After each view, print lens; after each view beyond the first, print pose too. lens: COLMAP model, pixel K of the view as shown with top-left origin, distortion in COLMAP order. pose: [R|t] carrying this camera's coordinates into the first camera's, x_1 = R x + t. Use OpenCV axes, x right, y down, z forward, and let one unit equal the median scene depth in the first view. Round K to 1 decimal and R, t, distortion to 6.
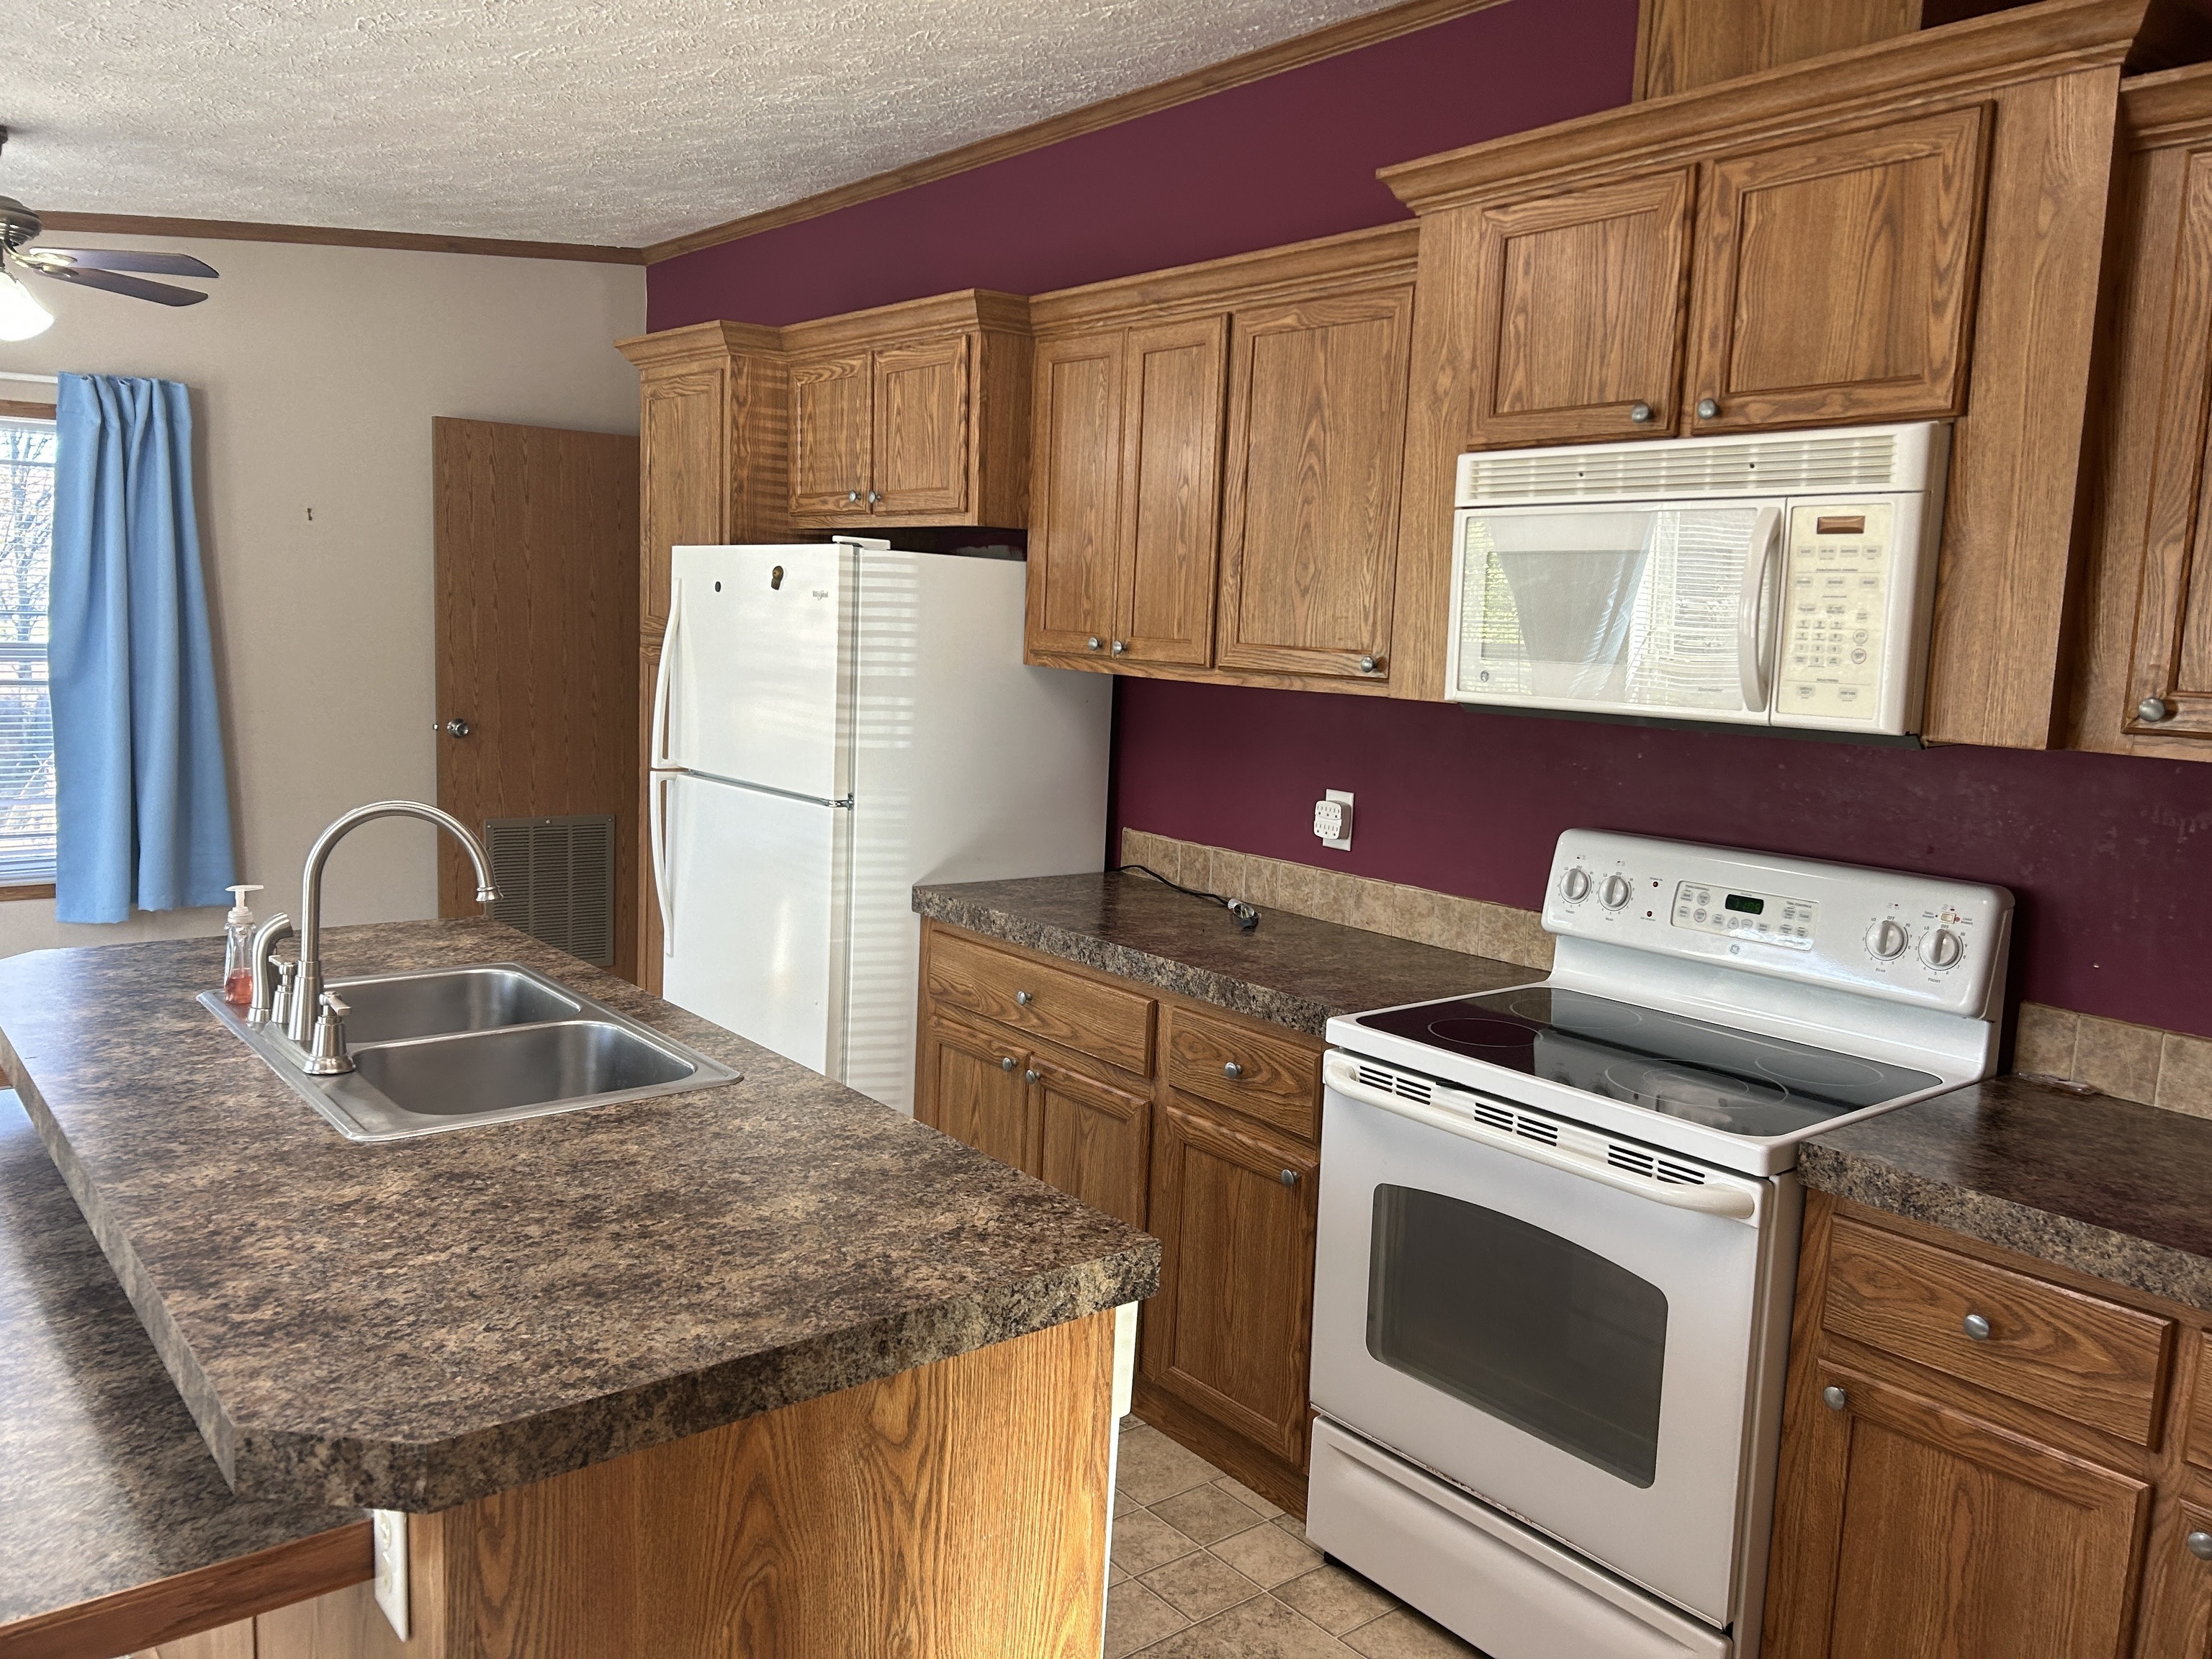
lens RADIAL K [[1664.8, 0, 1106.0], [0, 1664.8, 829.5], [0, 0, 1]] dist [0.055720, -0.061766]
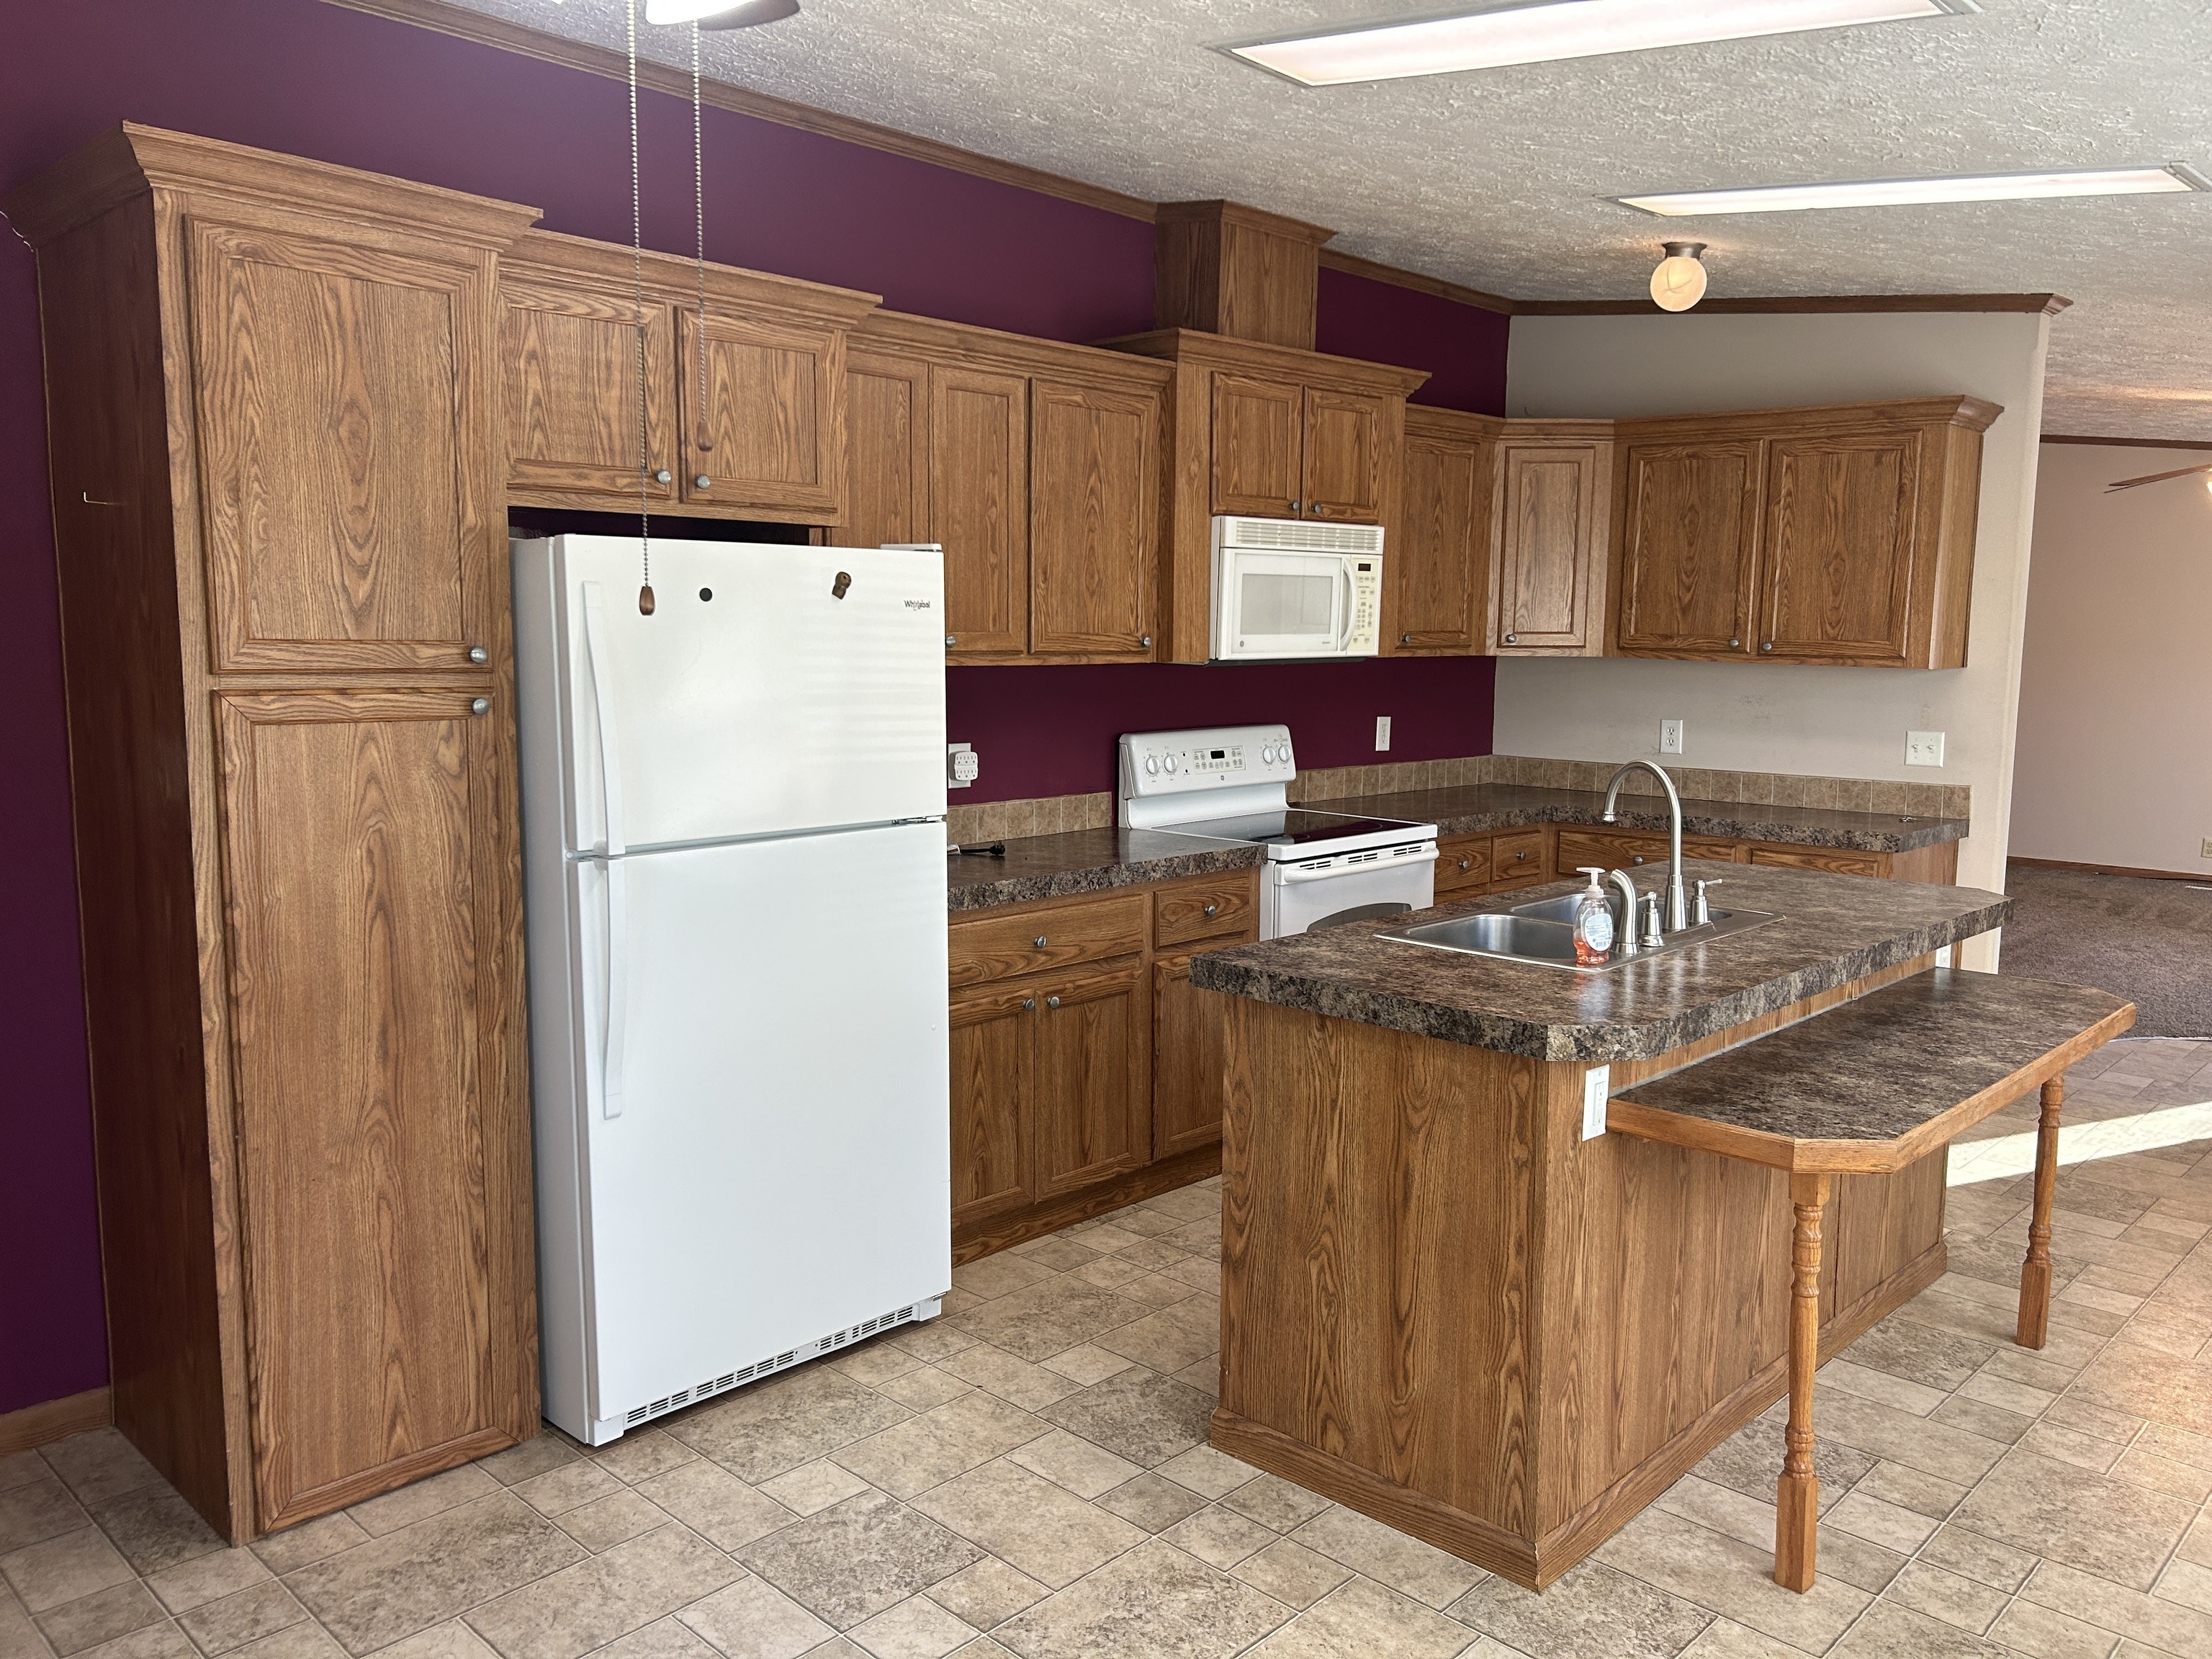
lens RADIAL K [[1664.8, 0, 1106.0], [0, 1664.8, 829.5], [0, 0, 1]] dist [0.055720, -0.061766]
pose [[-0.115491, -0.165967, 0.979345, -1.504950], [0.111332, 0.977567, 0.178795, -0.229653], [-0.987050, 0.129682, -0.094423, 1.325179]]
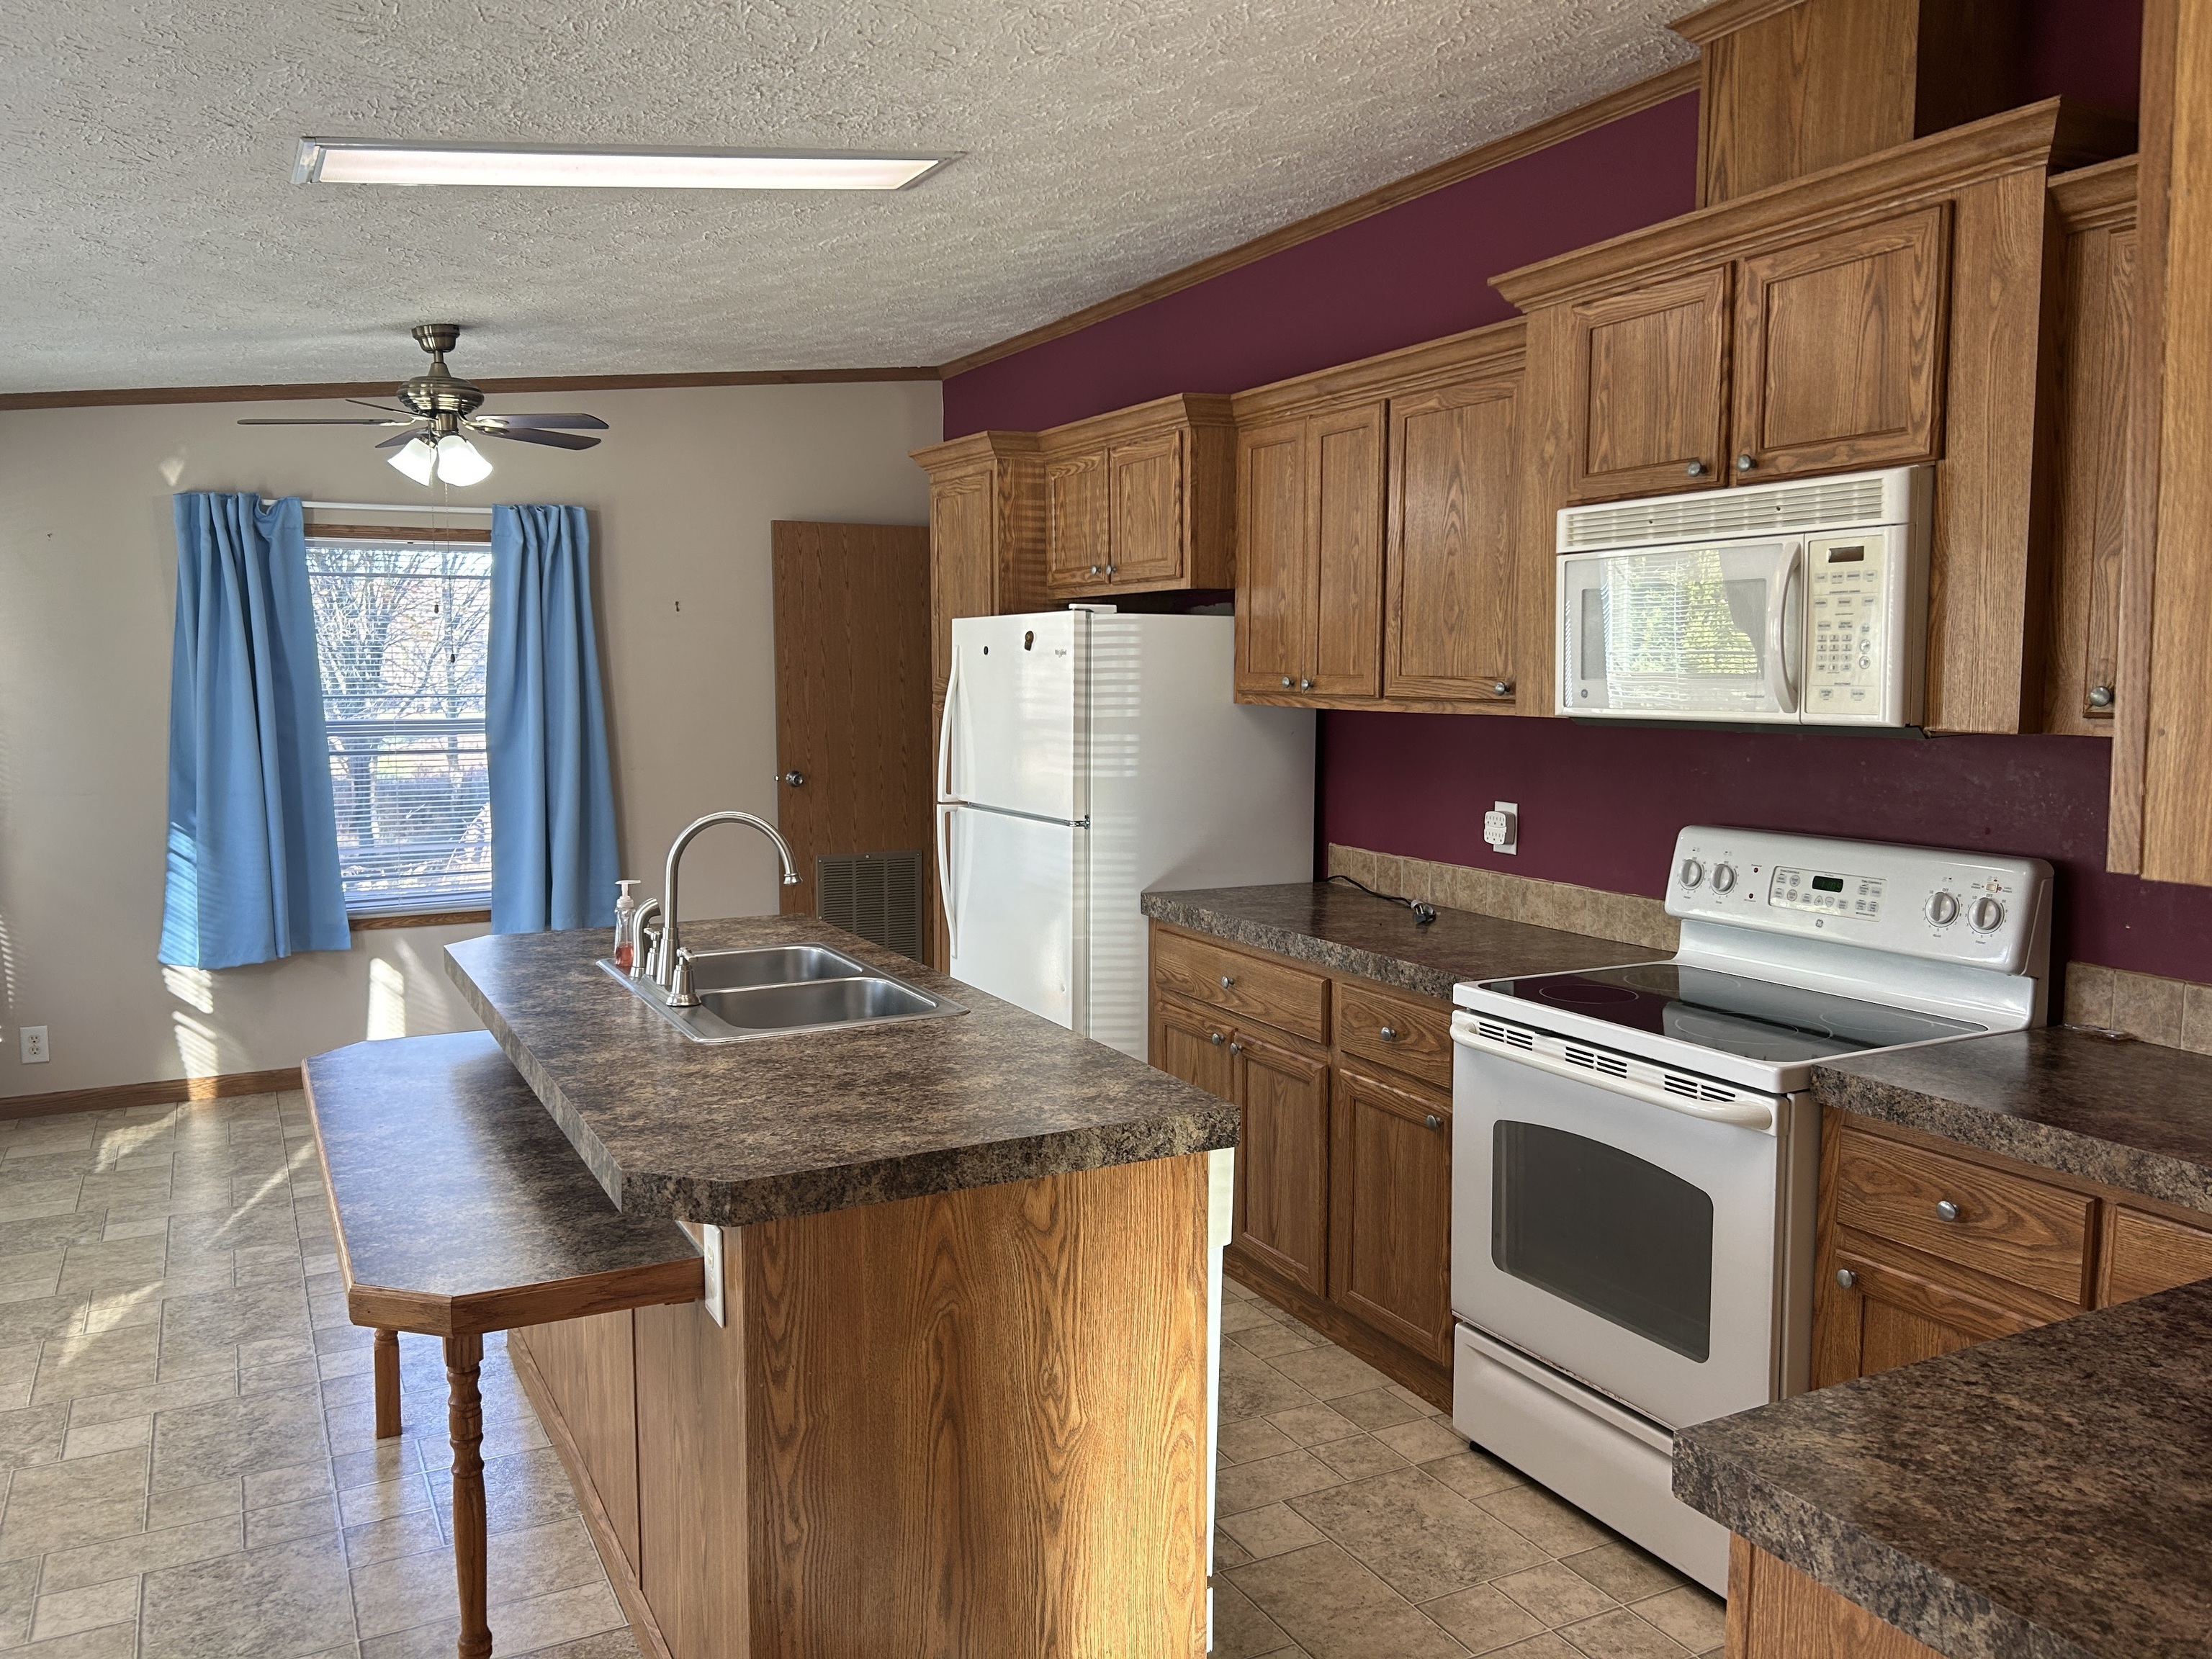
lens RADIAL K [[1659.4, 0, 1067.1], [0, 1659.4, 829.7], [0, 0, 1]] dist [0.056616, -0.061077]
pose [[0.976388, -0.020011, -0.215094, 0.120689], [0.012840, 0.999316, -0.034683, 0.040620], [0.215641, 0.031102, 0.975977, -0.230566]]
